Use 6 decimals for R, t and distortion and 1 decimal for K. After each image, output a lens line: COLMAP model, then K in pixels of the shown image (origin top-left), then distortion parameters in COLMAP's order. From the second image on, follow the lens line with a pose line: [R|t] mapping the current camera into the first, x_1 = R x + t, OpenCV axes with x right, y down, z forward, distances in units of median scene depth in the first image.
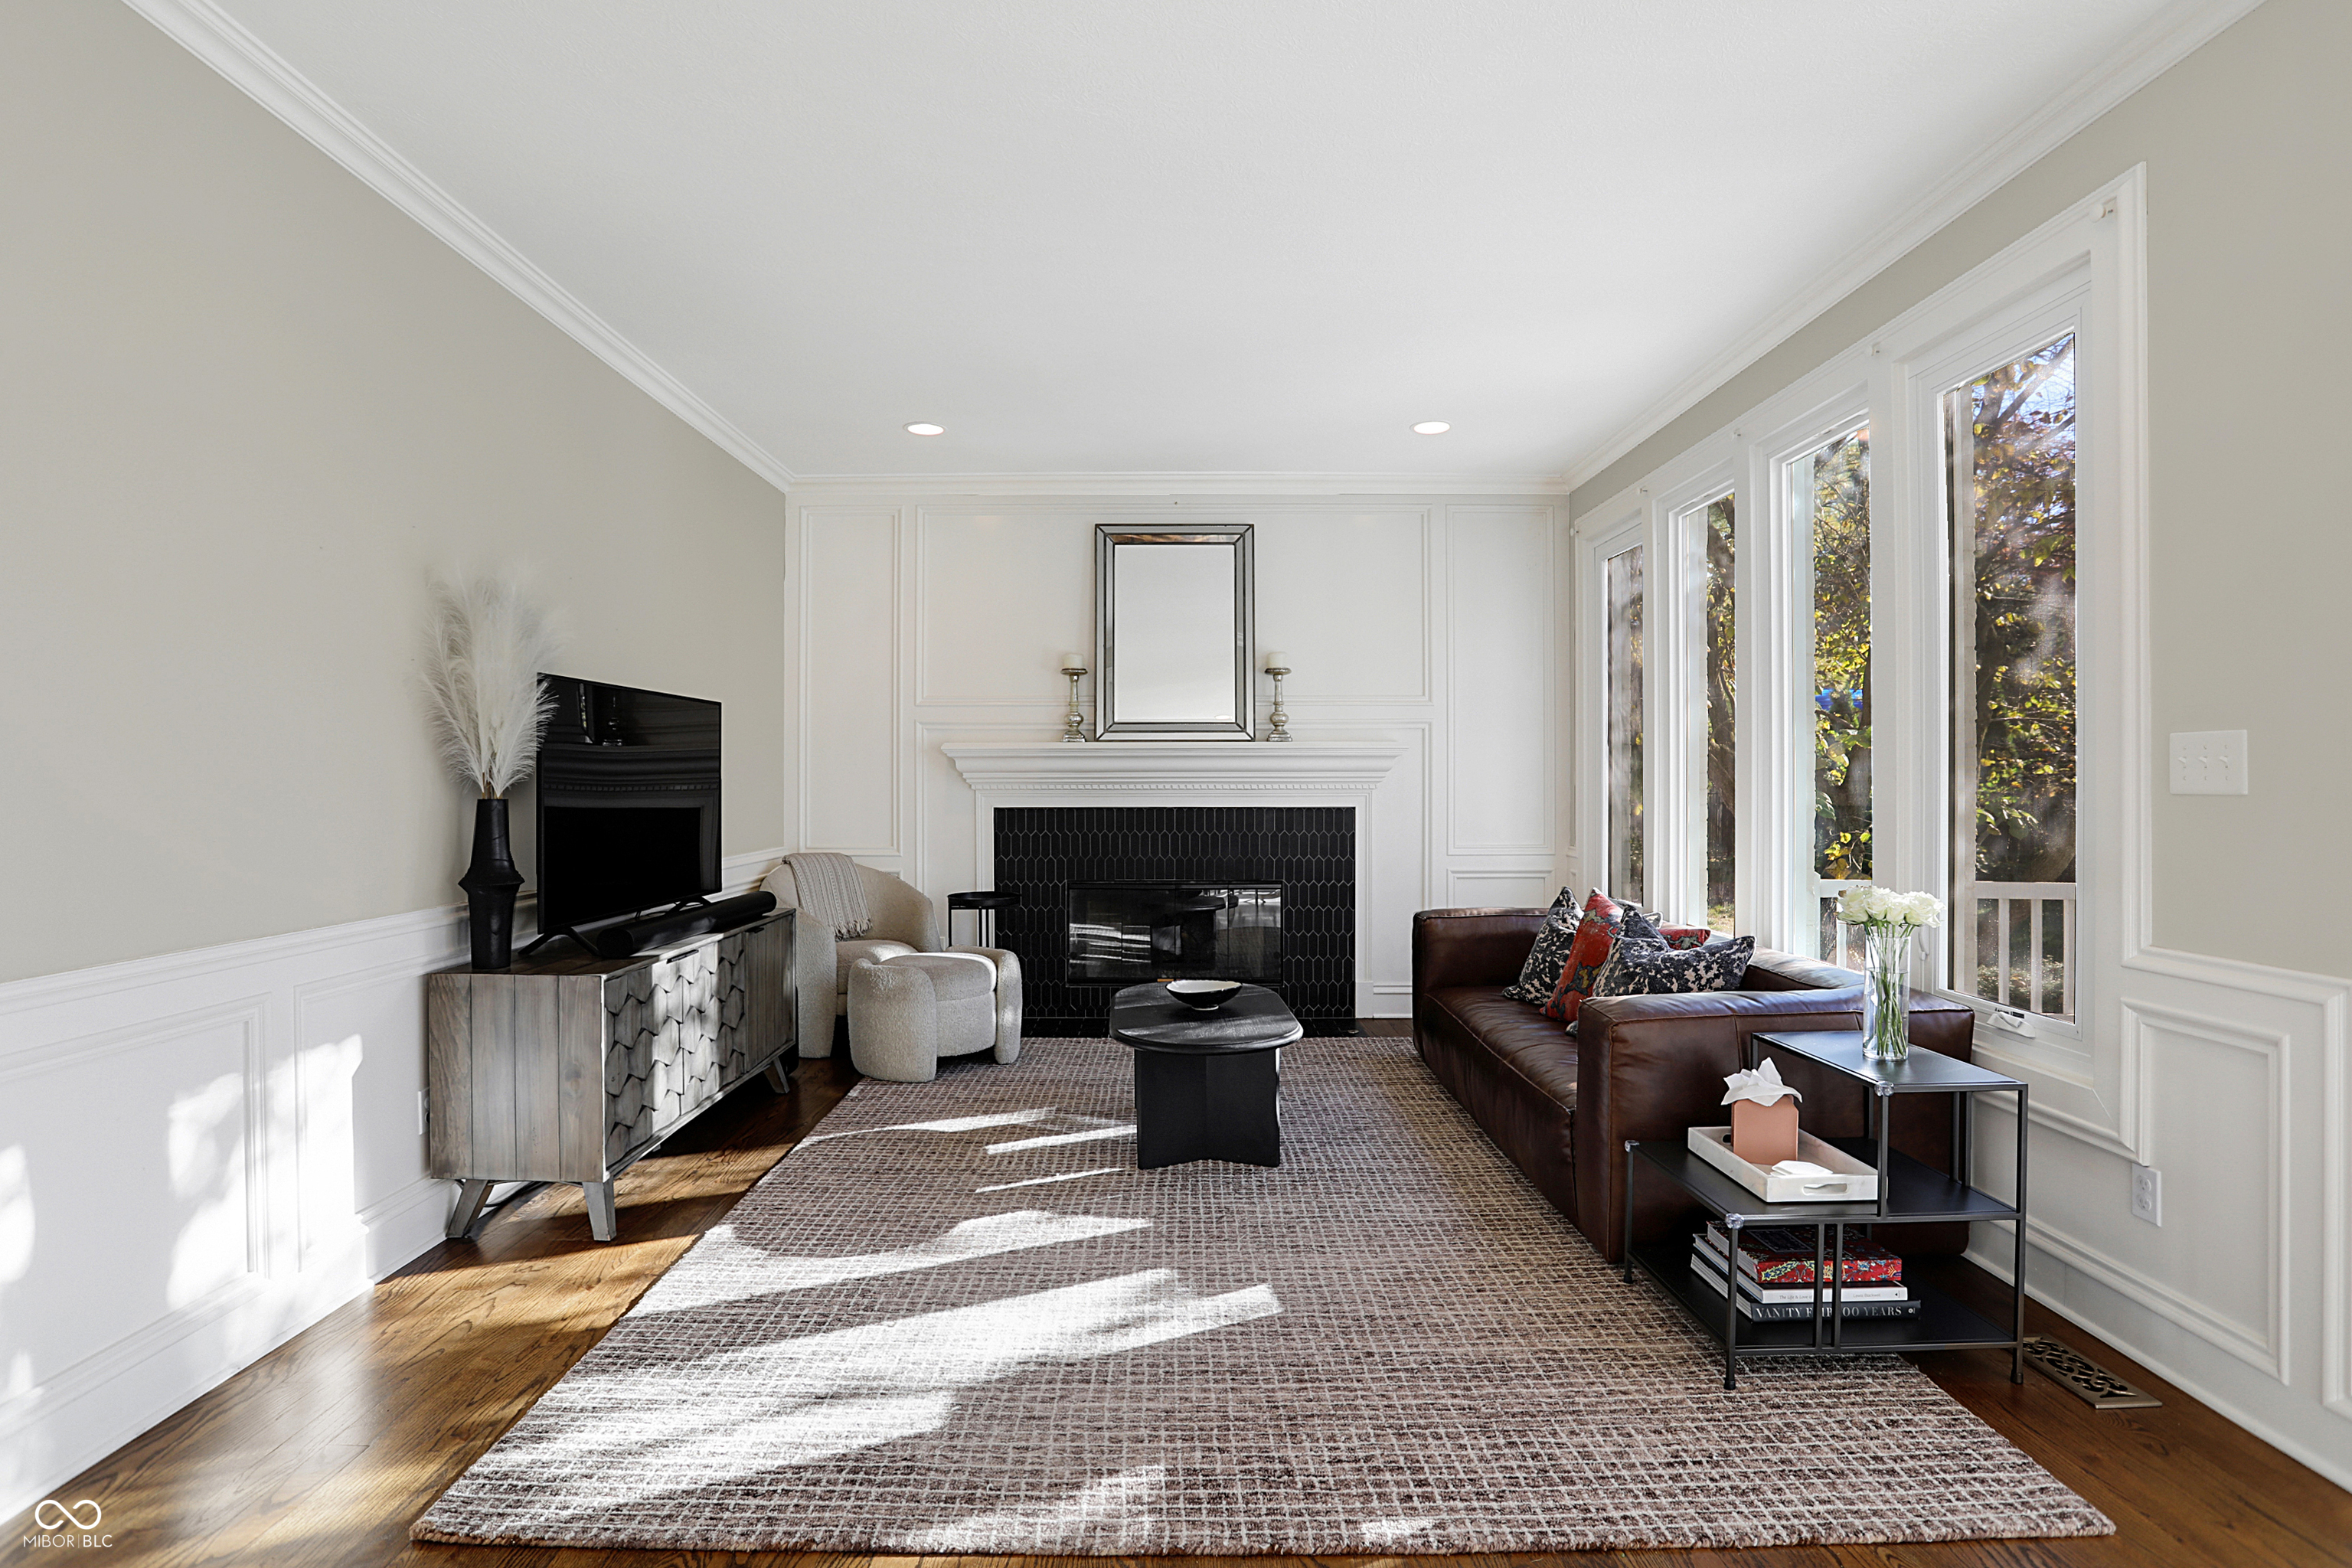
lens RADIAL K [[1204.2, 0, 1176.0], [0, 1204.2, 777.3], [0, 0, 1]] dist [-0.057076, 0.023998]
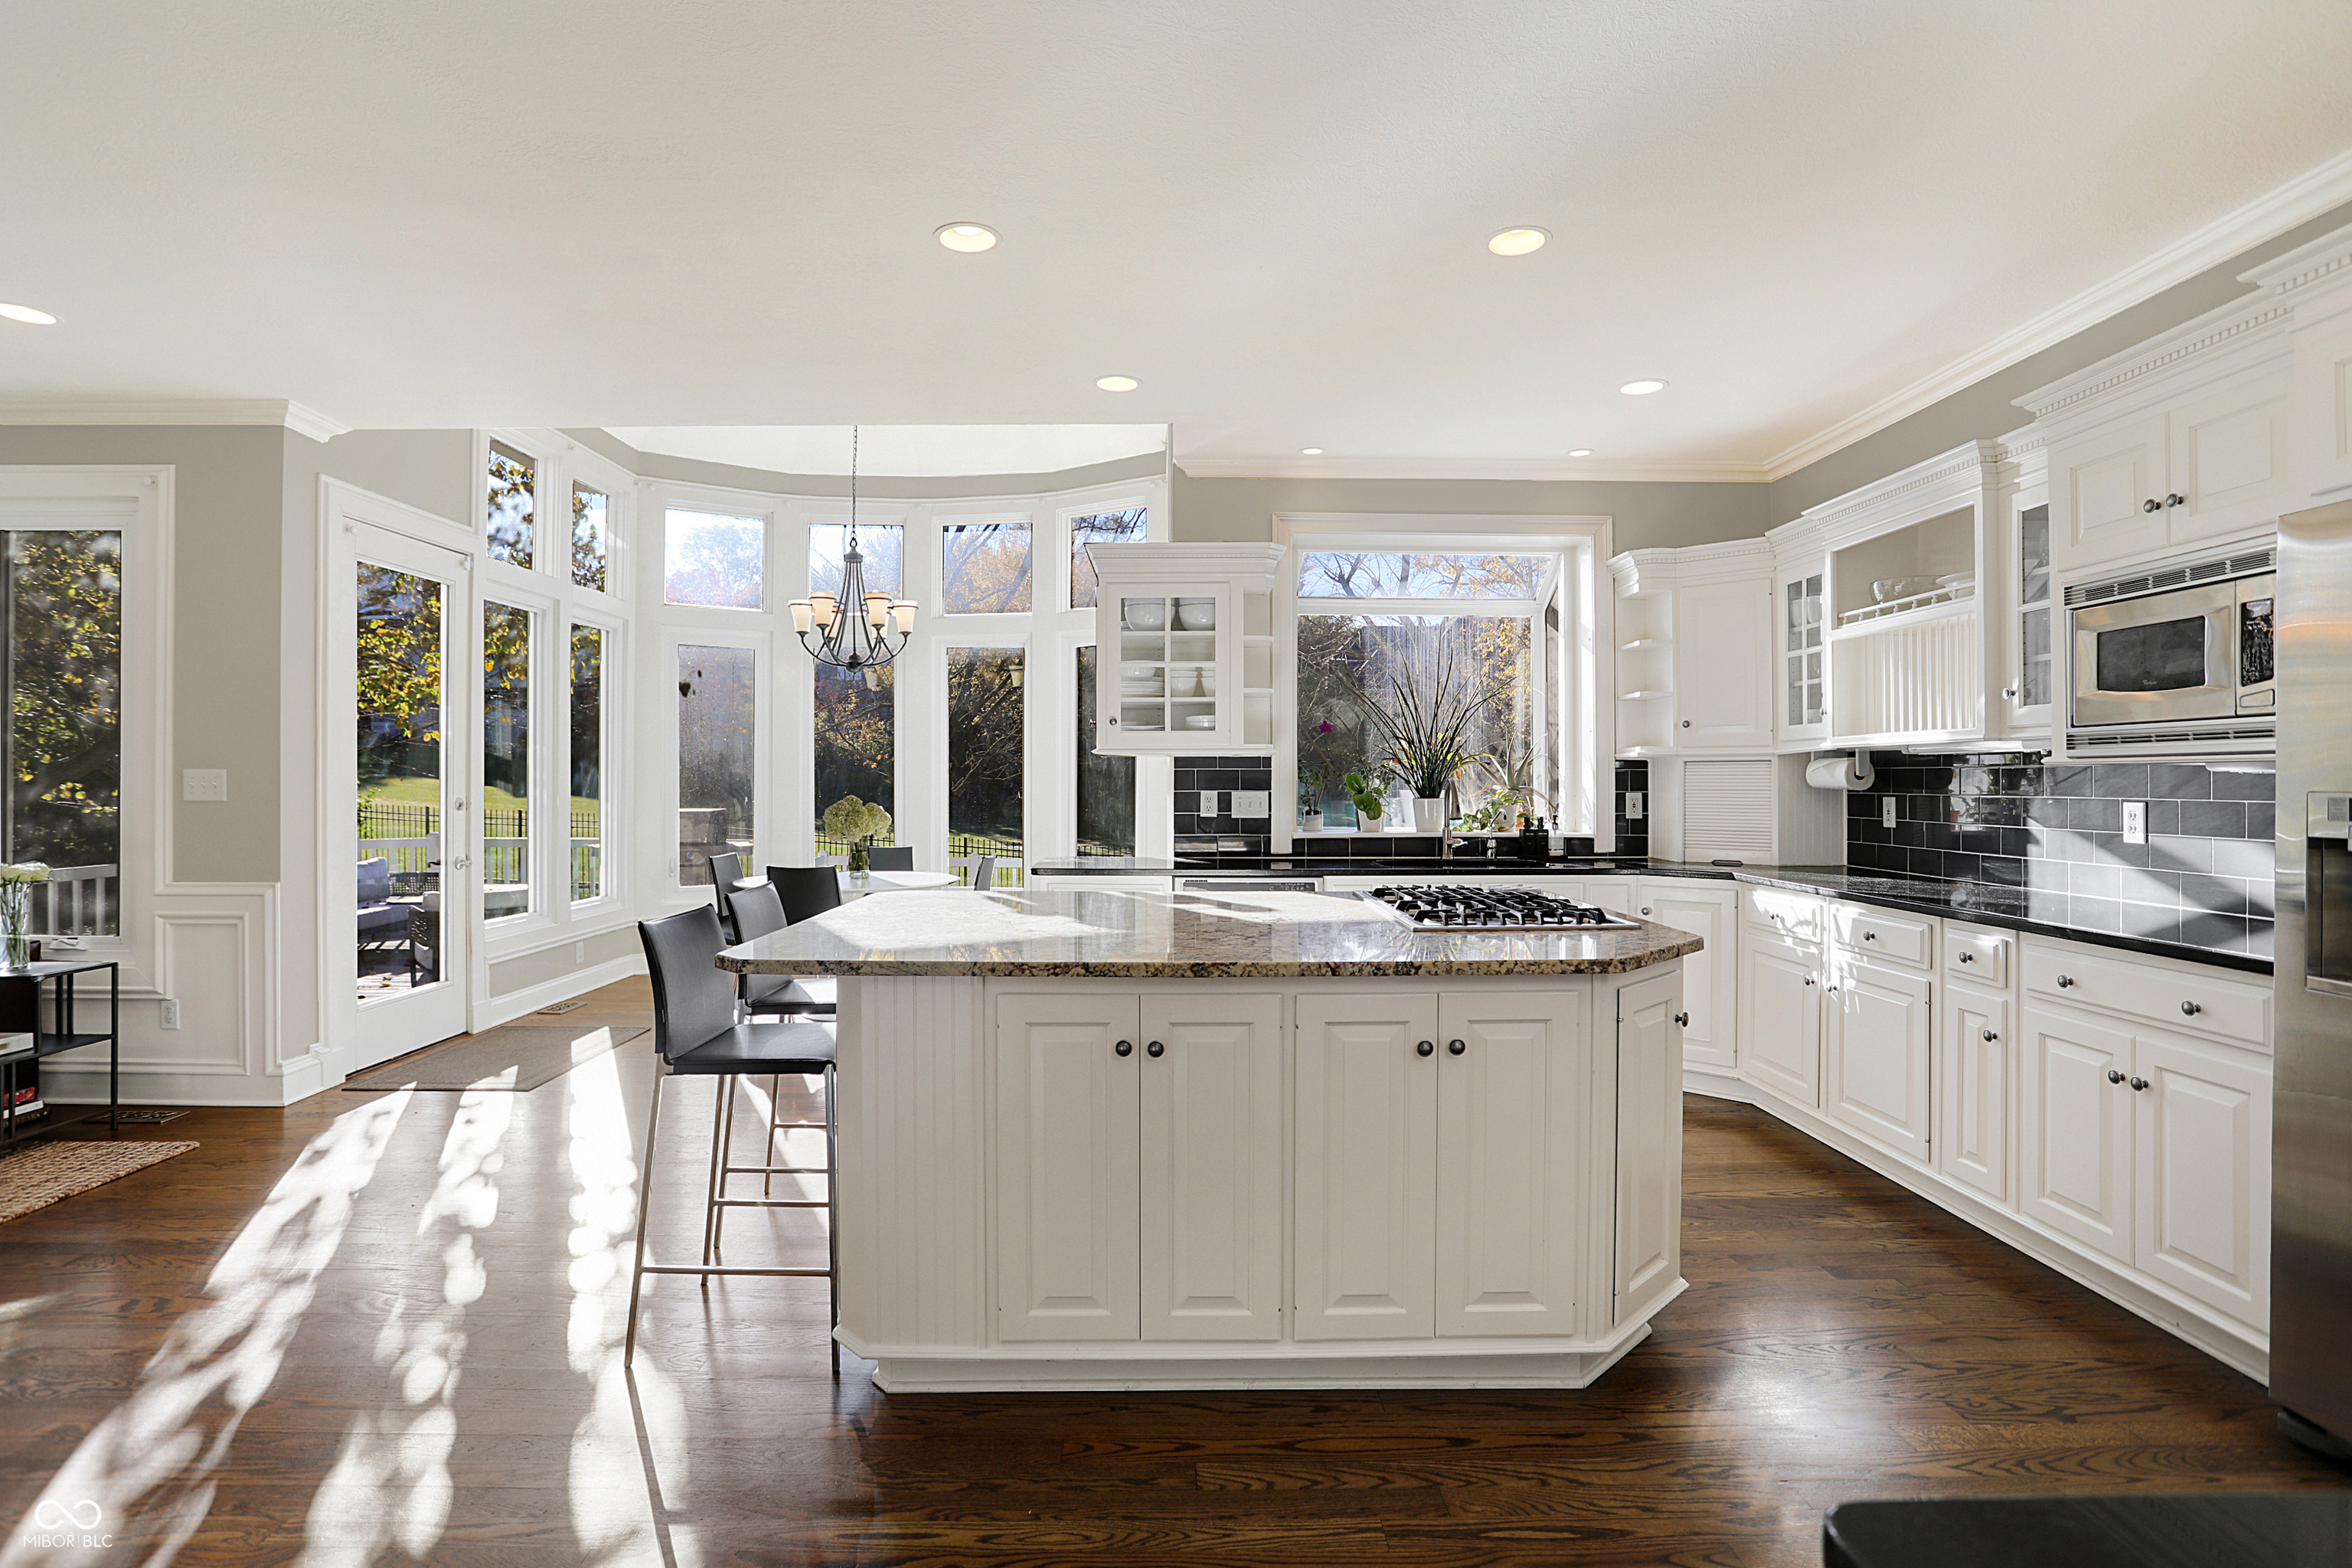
lens RADIAL K [[1144.4, 0, 1200.2], [0, 1144.4, 776.0], [0, 0, 1]] dist [-0.037545, 0.001922]
pose [[-0.010377, 0.004151, 0.999938, -0.689154], [-0.001716, 0.999990, -0.004169, -0.015869], [-0.999945, -0.001759, -0.010370, -0.452939]]
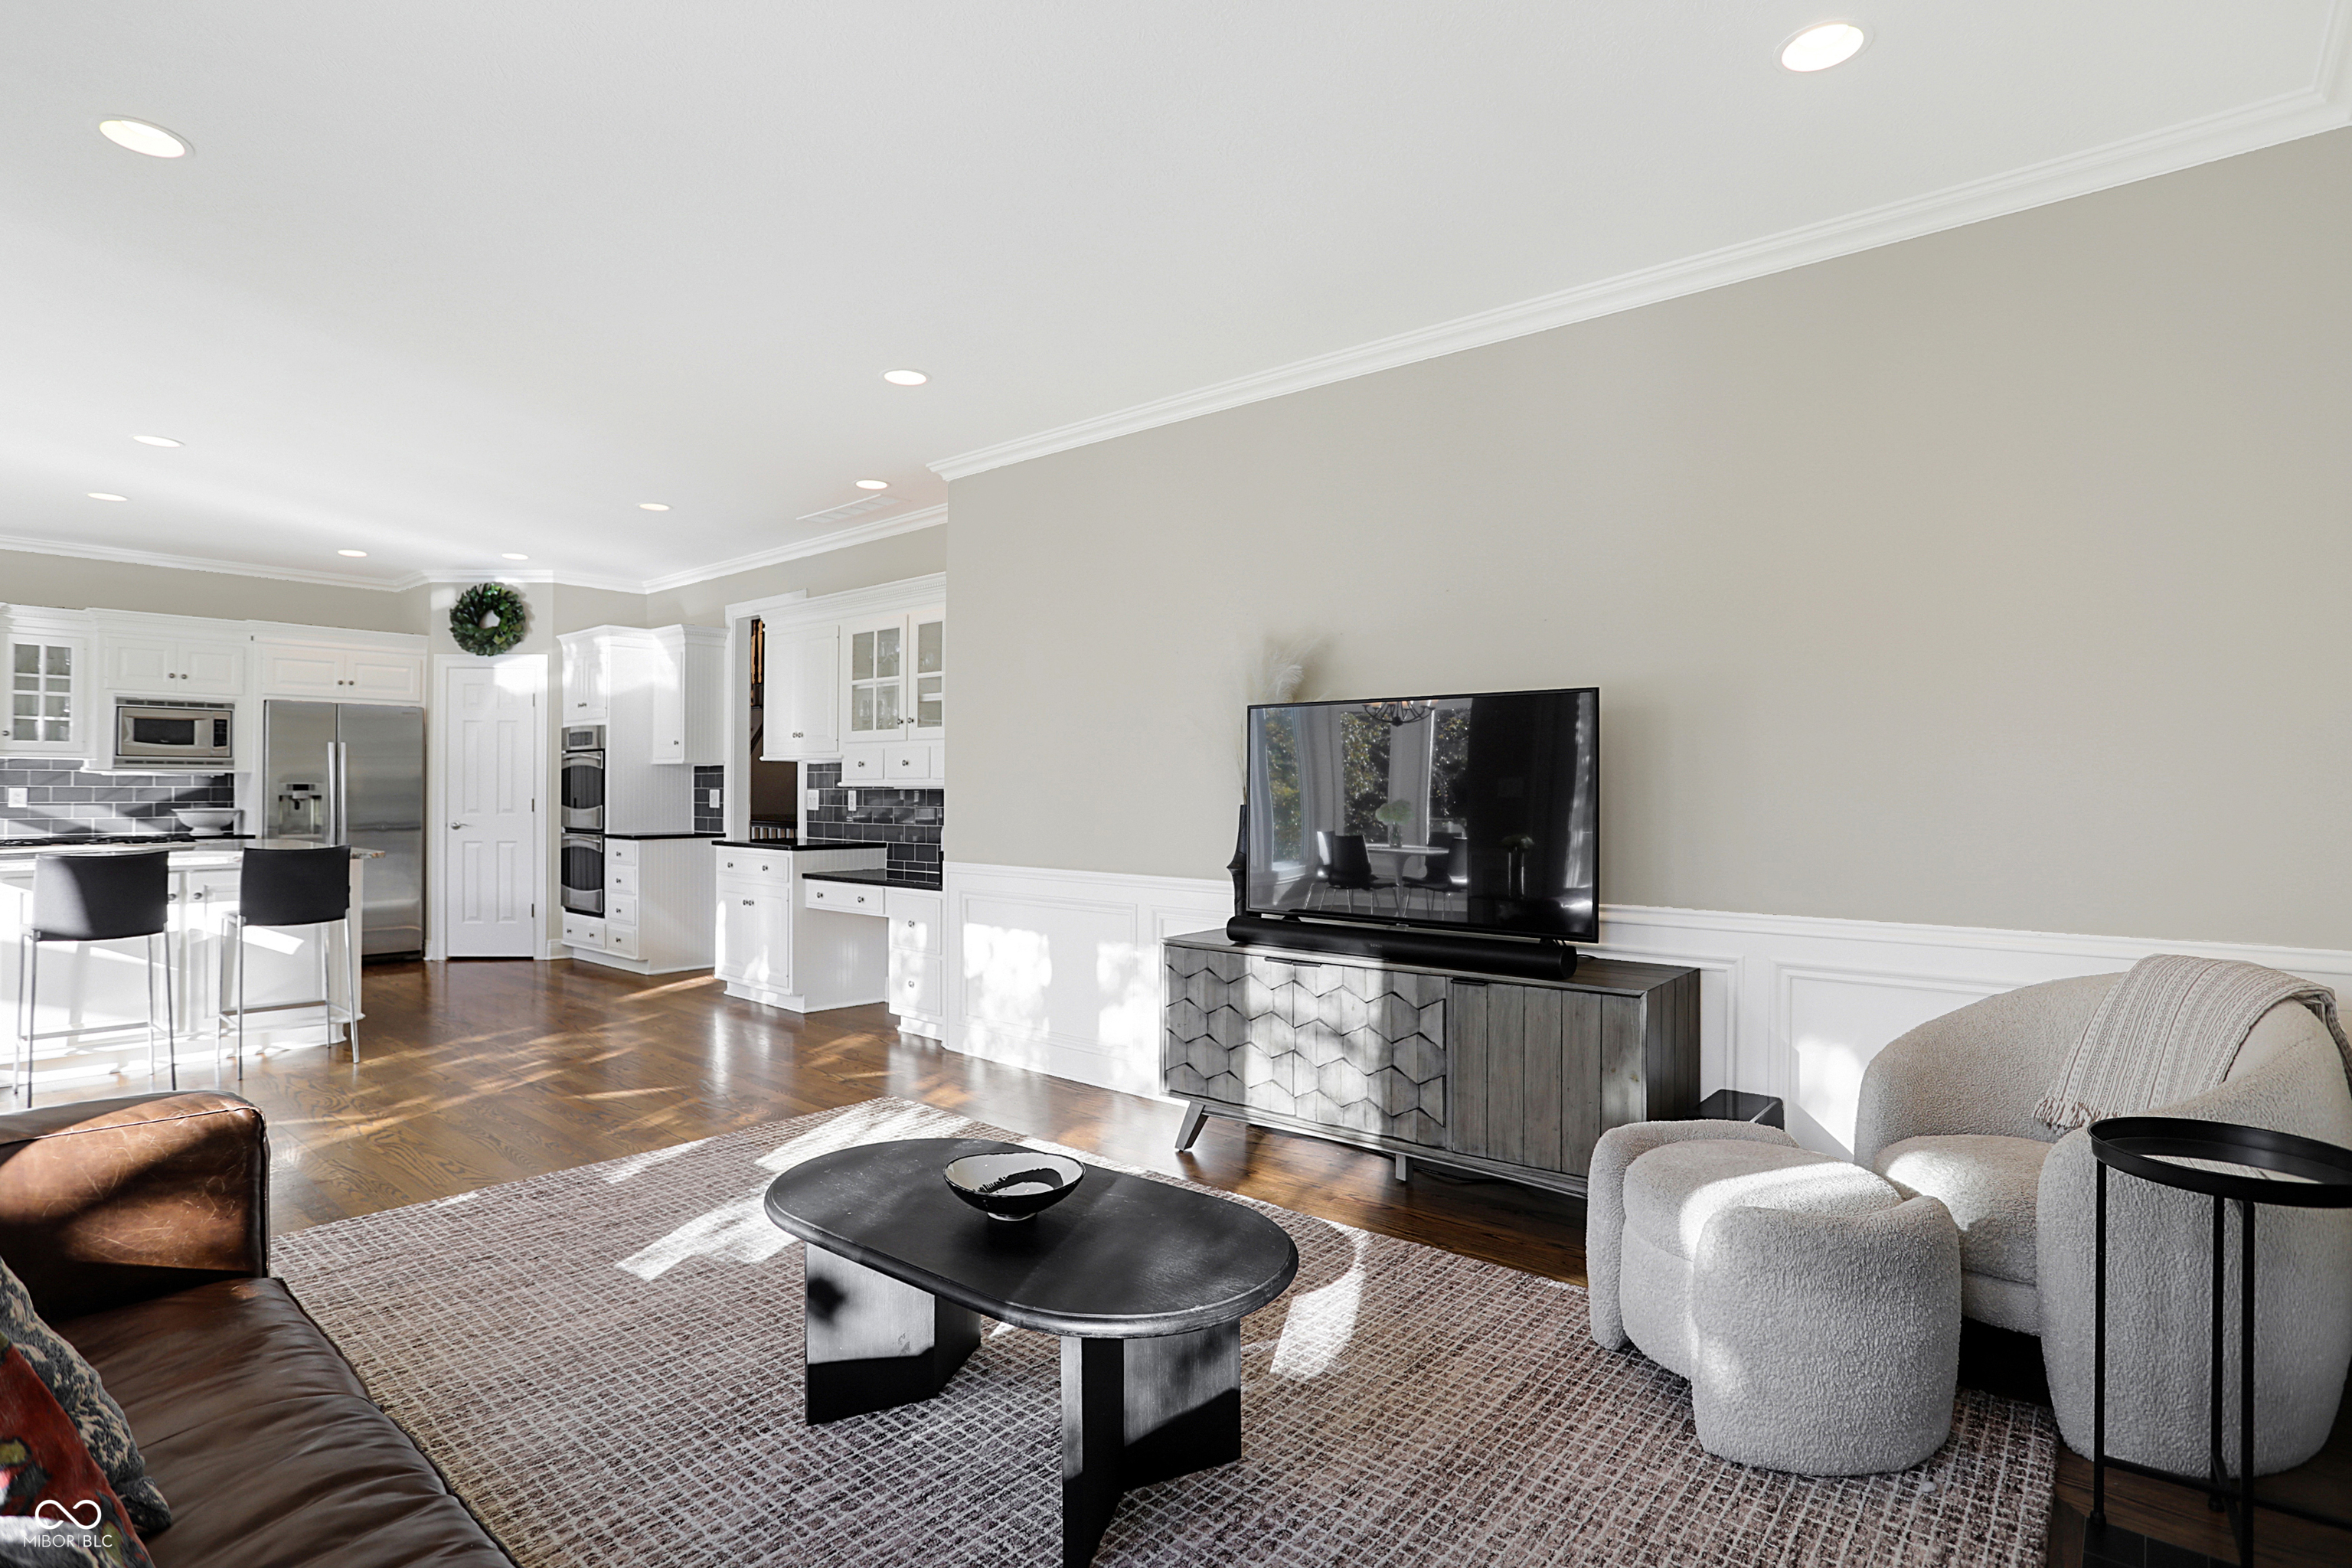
lens RADIAL K [[1204.2, 0, 1153.2], [0, 1204.2, 793.9], [0, 0, 1]] dist [-0.057076, 0.023998]
pose [[-0.675177, -0.007019, -0.737622, 0.440645], [-0.004894, 0.999975, -0.005035, 0.011392], [0.737640, 0.000210, -0.675195, 1.647725]]
